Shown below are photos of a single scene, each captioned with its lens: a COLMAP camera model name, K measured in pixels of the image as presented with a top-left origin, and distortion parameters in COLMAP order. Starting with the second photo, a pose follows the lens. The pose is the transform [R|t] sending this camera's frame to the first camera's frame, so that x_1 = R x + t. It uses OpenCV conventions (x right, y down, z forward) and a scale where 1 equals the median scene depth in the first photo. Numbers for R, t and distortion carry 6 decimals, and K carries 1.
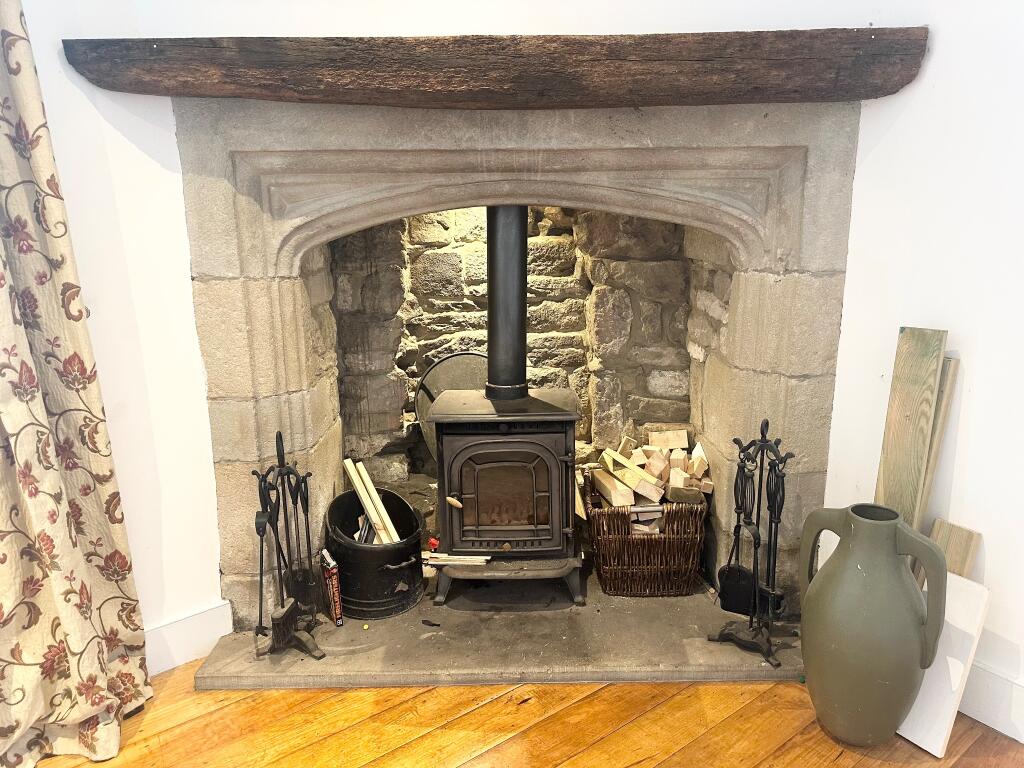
lens RADIAL K [[717.8, 0, 506.8], [0, 717.8, 387.6], [0, 0, 1]] dist [0.079560, -0.099867]
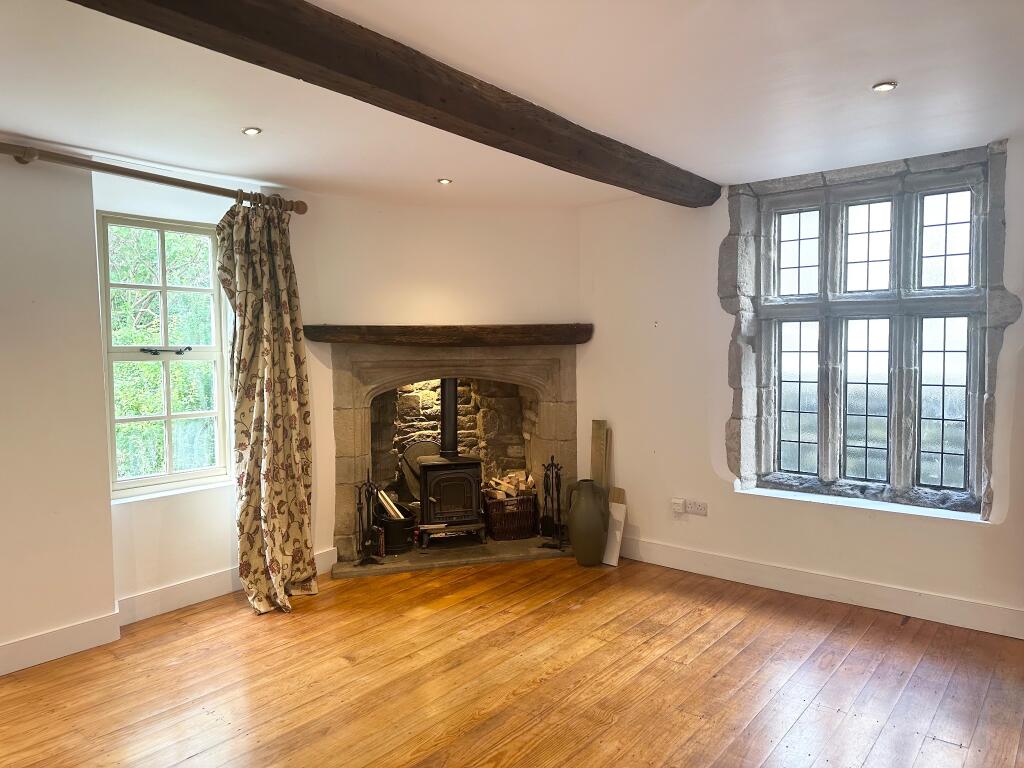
lens RADIAL K [[717.8, 0, 514.2], [0, 717.8, 376.3], [0, 0, 1]] dist [0.079560, -0.099867]
pose [[0.970037, -0.009276, 0.242778, -0.400645], [0.055704, 0.981143, -0.185083, 0.223584], [-0.236484, 0.193062, 0.952262, -1.464275]]
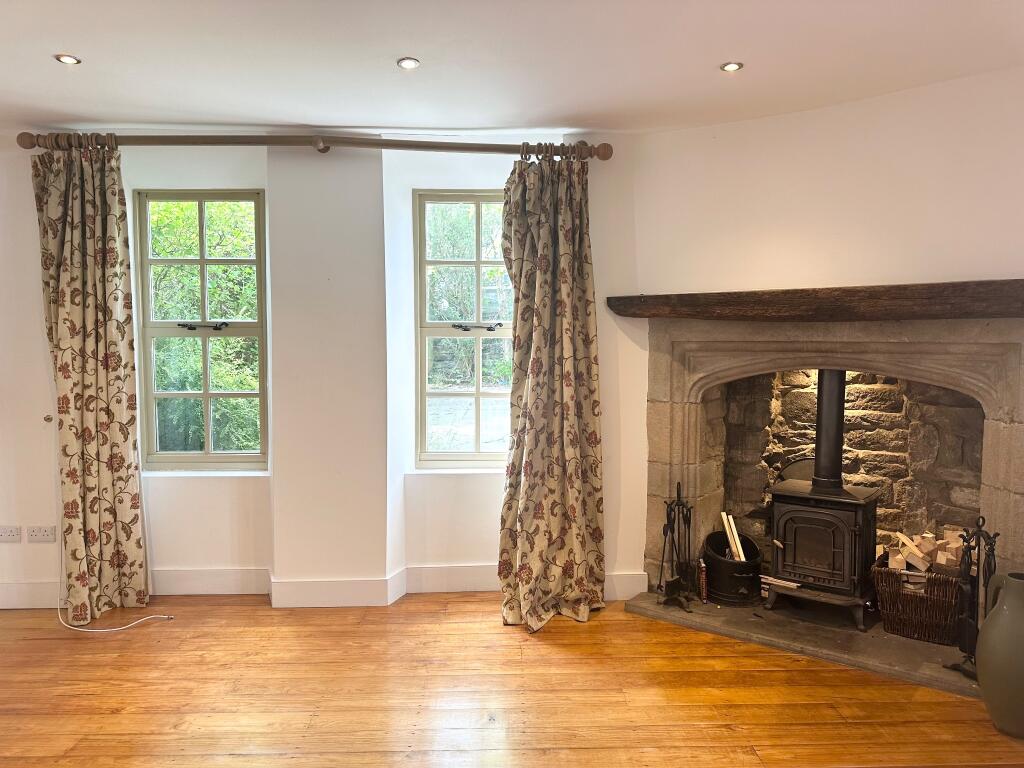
lens RADIAL K [[717.8, 0, 513.2], [0, 717.8, 380.4], [0, 0, 1]] dist [0.079560, -0.099867]
pose [[0.805409, 0.048066, -0.590768, 0.419460], [-0.145218, 0.982331, -0.118055, 0.080066], [0.574655, 0.180872, 0.798158, -0.774854]]
